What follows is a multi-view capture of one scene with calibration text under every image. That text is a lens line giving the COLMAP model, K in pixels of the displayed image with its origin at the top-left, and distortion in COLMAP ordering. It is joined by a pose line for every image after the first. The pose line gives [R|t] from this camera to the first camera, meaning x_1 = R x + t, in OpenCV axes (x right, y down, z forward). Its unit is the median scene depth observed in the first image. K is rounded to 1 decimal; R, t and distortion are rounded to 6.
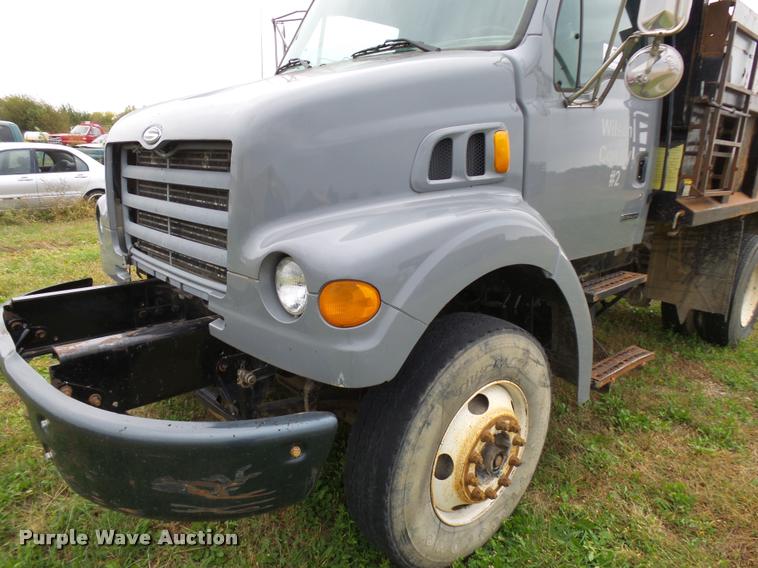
lens RADIAL K [[522.6, 0, 379.1], [0, 522.6, 288.3], [0, 0, 1]] dist [-0.006865, 0.001660]
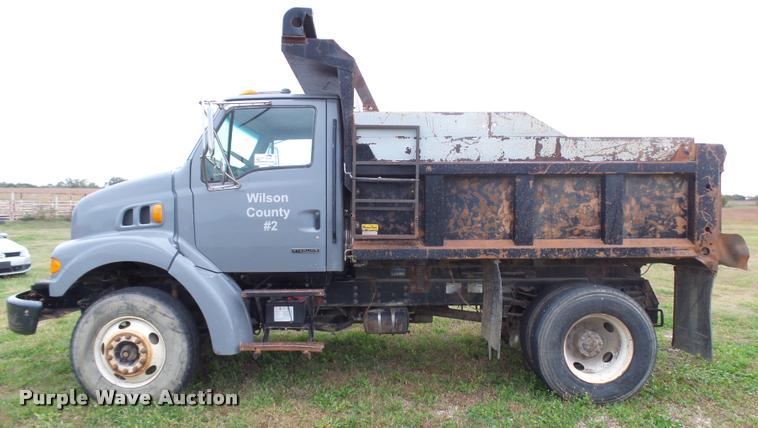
lens RADIAL K [[537.1, 0, 378.0], [0, 537.1, 224.5], [0, 0, 1]] dist [-0.001543, 0.002180]
pose [[0.746288, -0.017287, -0.665399, 2.451258], [-0.144403, 0.971650, -0.187201, 0.077352], [0.649771, 0.235791, 0.722634, -0.033425]]
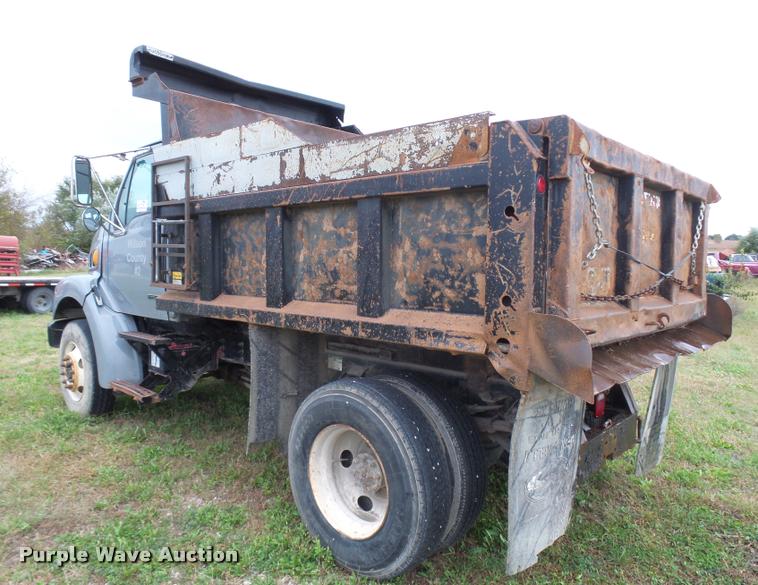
lens RADIAL K [[563.2, 0, 360.6], [0, 563.2, 295.8], [0, 0, 1]] dist [-0.008921, -0.002433]
pose [[0.062407, 0.032991, -0.997505, 3.084079], [-0.263424, 0.964557, 0.015421, -0.467083], [0.962659, 0.261805, 0.068885, 2.103427]]
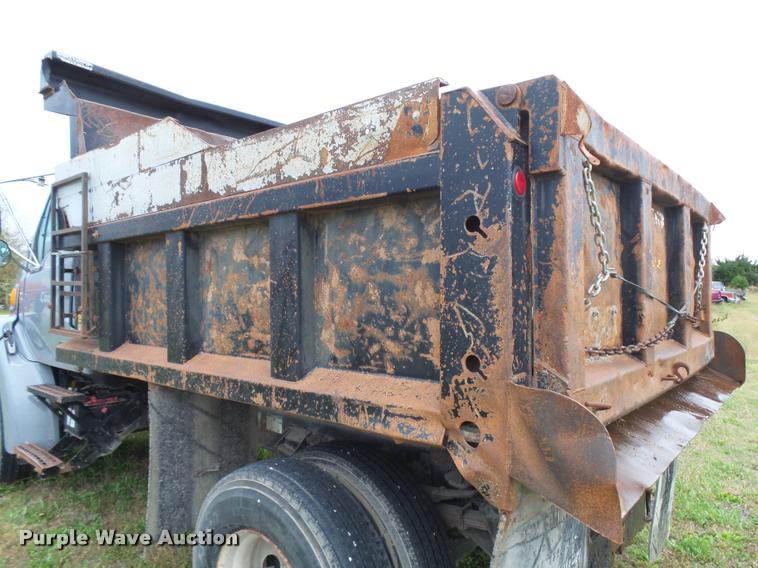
lens RADIAL K [[522.6, 0, 379.1], [0, 522.6, 288.3], [0, 0, 1]] dist [-0.006865, 0.001660]
pose [[0.116720, -0.039787, -0.992368, 2.635646], [-0.246149, 0.966864, -0.067715, -0.534084], [0.962178, 0.252174, 0.103059, 2.255624]]
